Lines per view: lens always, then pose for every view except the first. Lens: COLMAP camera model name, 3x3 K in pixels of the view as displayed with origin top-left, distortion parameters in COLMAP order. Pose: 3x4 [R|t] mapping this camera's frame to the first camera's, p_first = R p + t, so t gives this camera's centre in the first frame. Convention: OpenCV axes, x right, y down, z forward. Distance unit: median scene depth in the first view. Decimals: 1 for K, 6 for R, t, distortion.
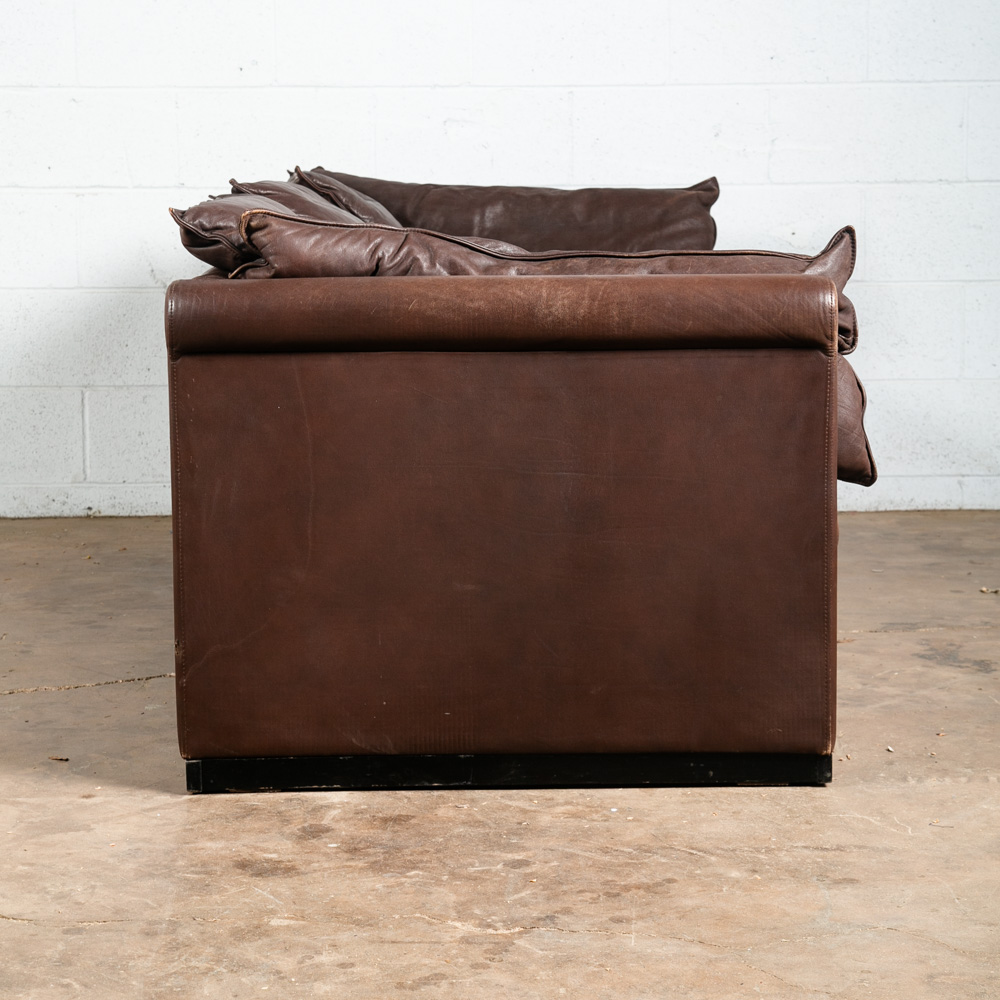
lens RADIAL K [[2439.9, 0, 495.7], [0, 2439.9, 422.9], [0, 0, 1]] dist [0.216352, 0.095794]
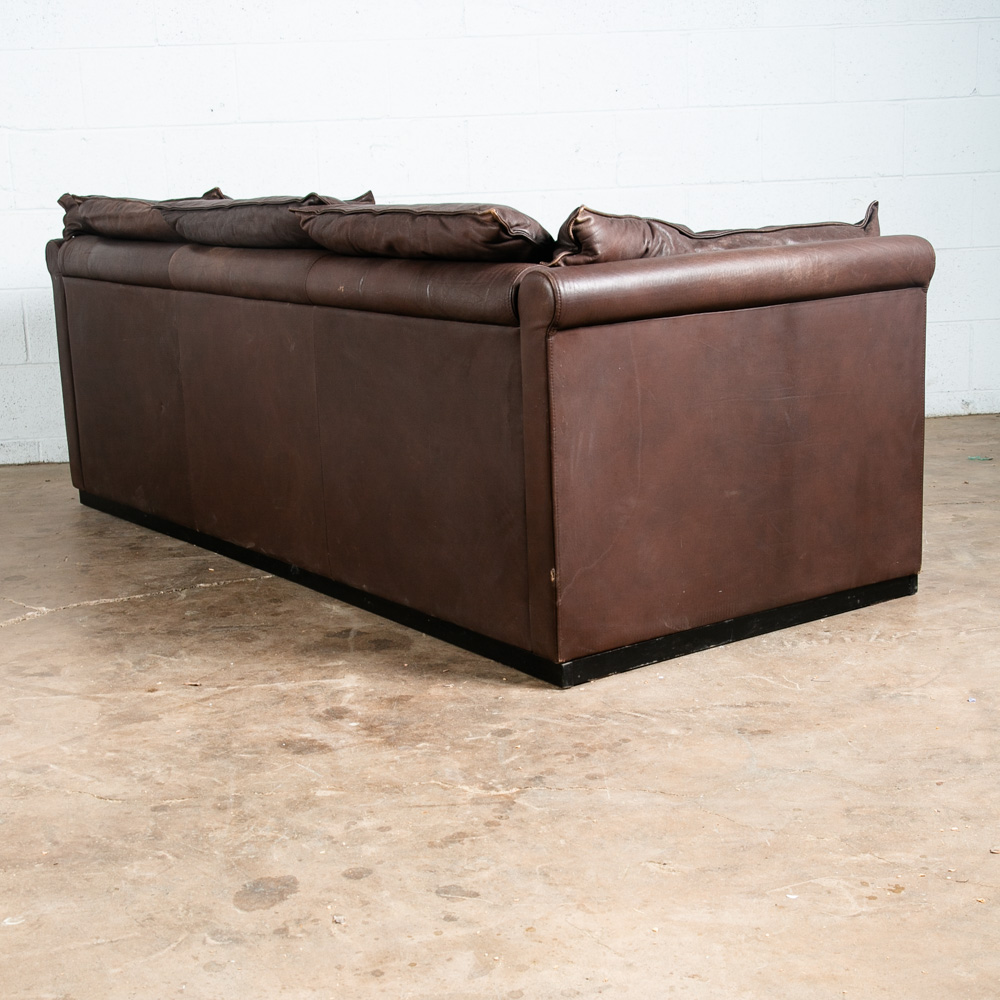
lens RADIAL K [[1665.6, 0, 490.9], [0, 1665.6, 574.3], [0, 0, 1]] dist [0.007526, 0.143920]
pose [[0.996624, -0.048066, 0.066553, -0.050221], [0.039513, 0.991452, 0.124343, -0.008827], [-0.071961, -0.121294, 0.990005, 0.158623]]
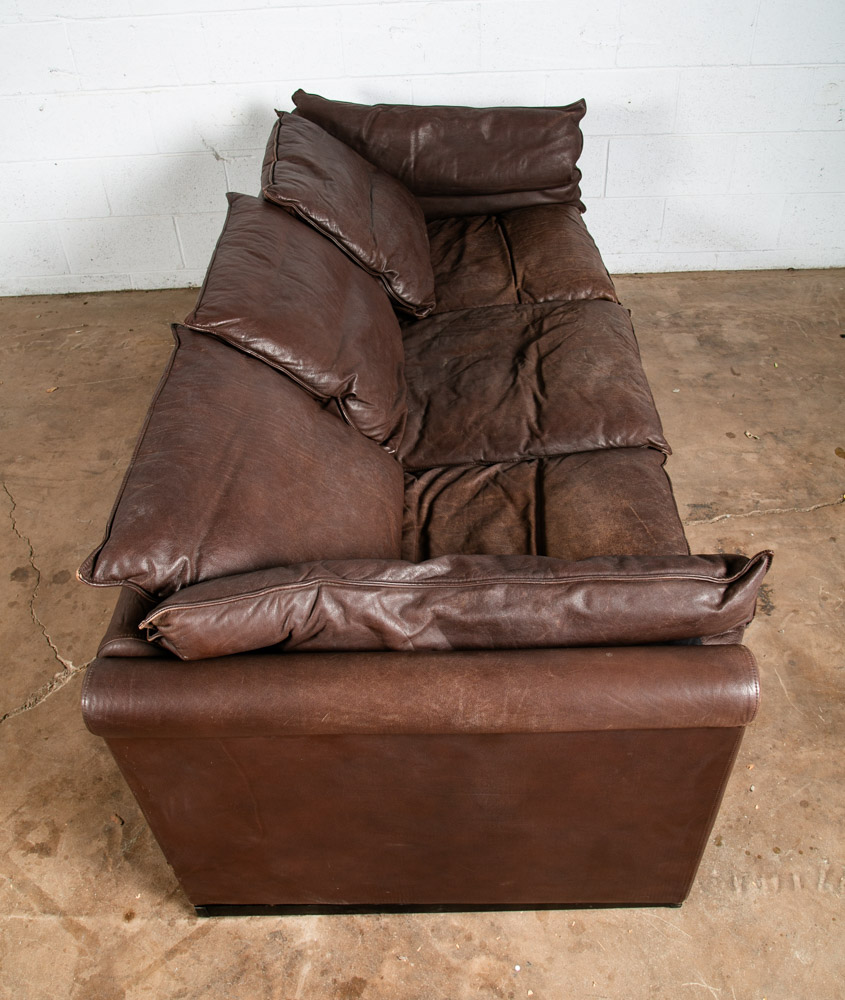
lens RADIAL K [[894.3, 0, 428.5], [0, 894.3, 481.6], [0, 0, 1]] dist [-0.094884, 0.058490]
pose [[0.999451, -0.019072, -0.027084, 0.019467], [0.030856, 0.833393, 0.551818, -0.340827], [0.012047, -0.552351, 0.833525, 0.808066]]
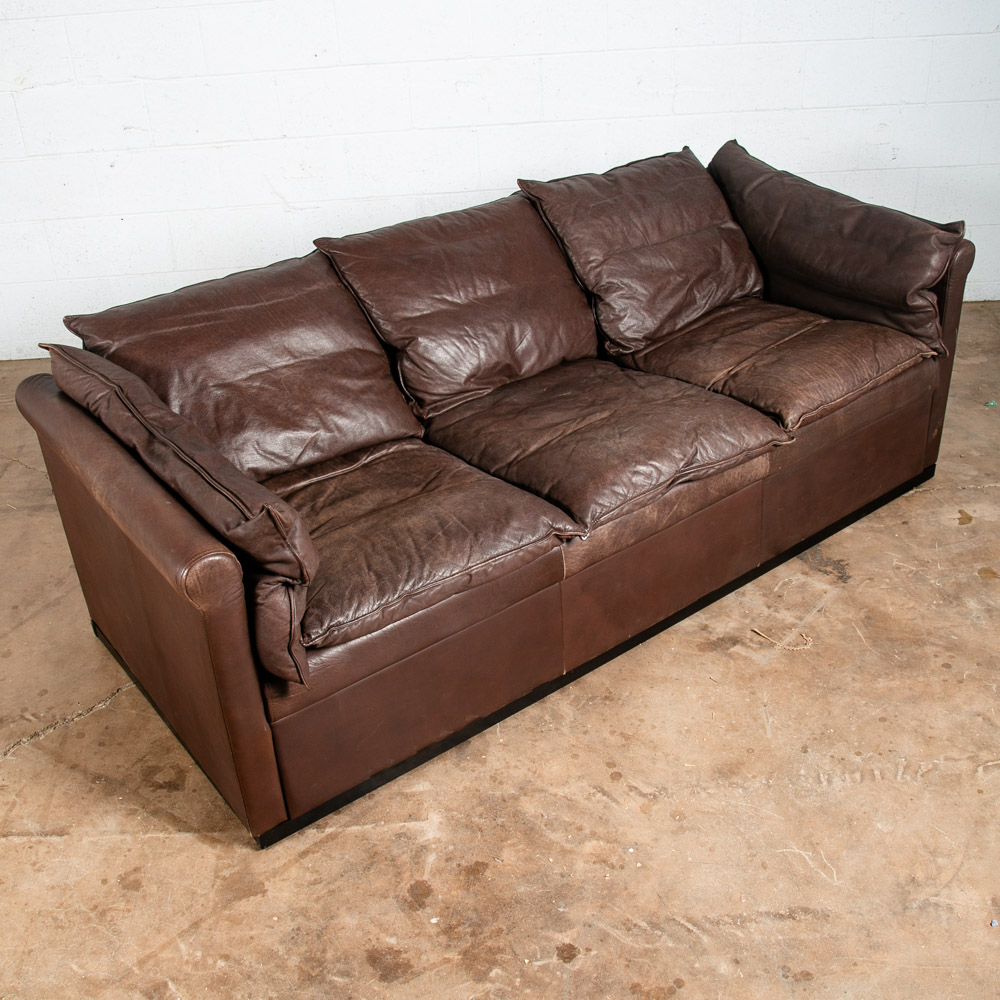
lens RADIAL K [[1125.2, 0, 486.8], [0, 1125.2, 495.3], [0, 0, 1]] dist [-0.101239, 0.073594]
pose [[0.998714, -0.050403, -0.005403, -0.020449], [0.048107, 0.908776, 0.414503, -0.323409], [-0.015982, -0.414230, 0.910032, 0.531152]]
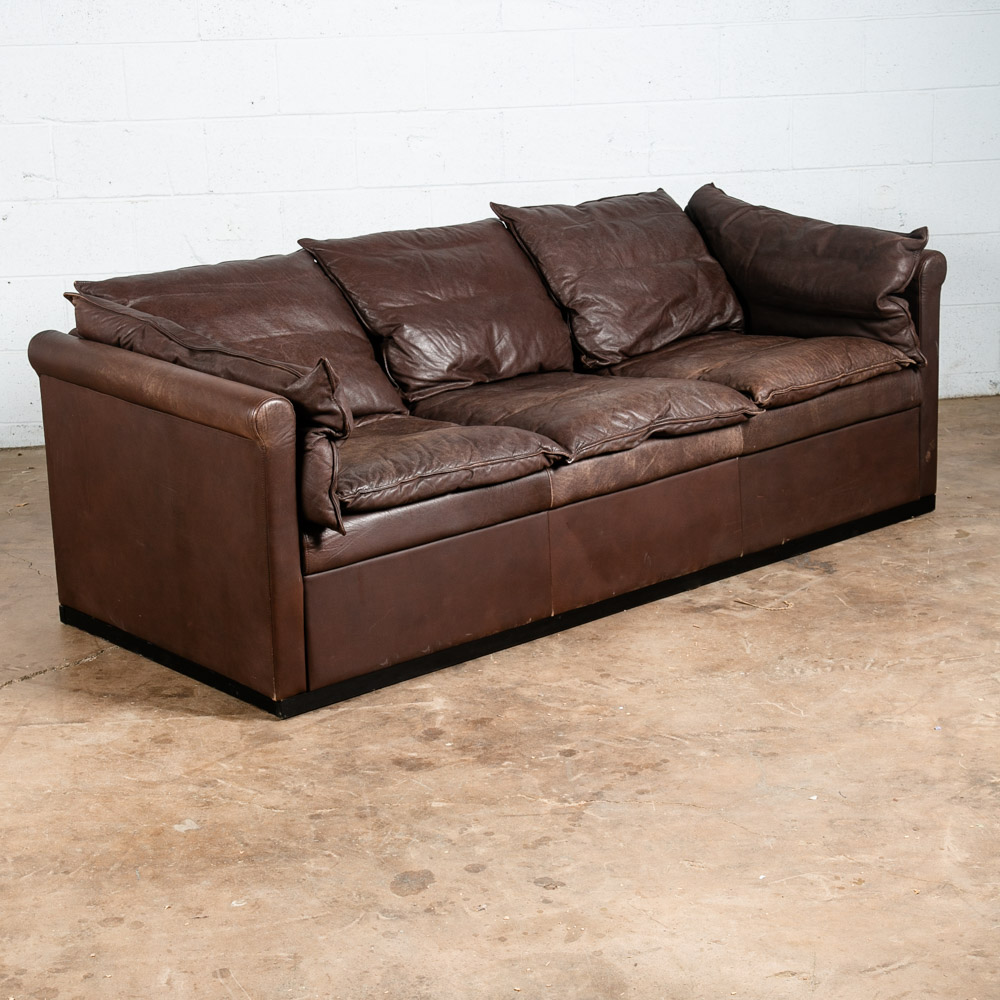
lens RADIAL K [[2191.5, 0, 500.0], [0, 2191.5, 500.0], [0, 0, 1]] dist [0.097552, 0.445152]
pose [[0.995412, -0.046569, 0.083578, -0.148456], [0.033022, 0.987093, 0.156709, -0.212215], [-0.089797, -0.153231, 0.984102, -0.390666]]
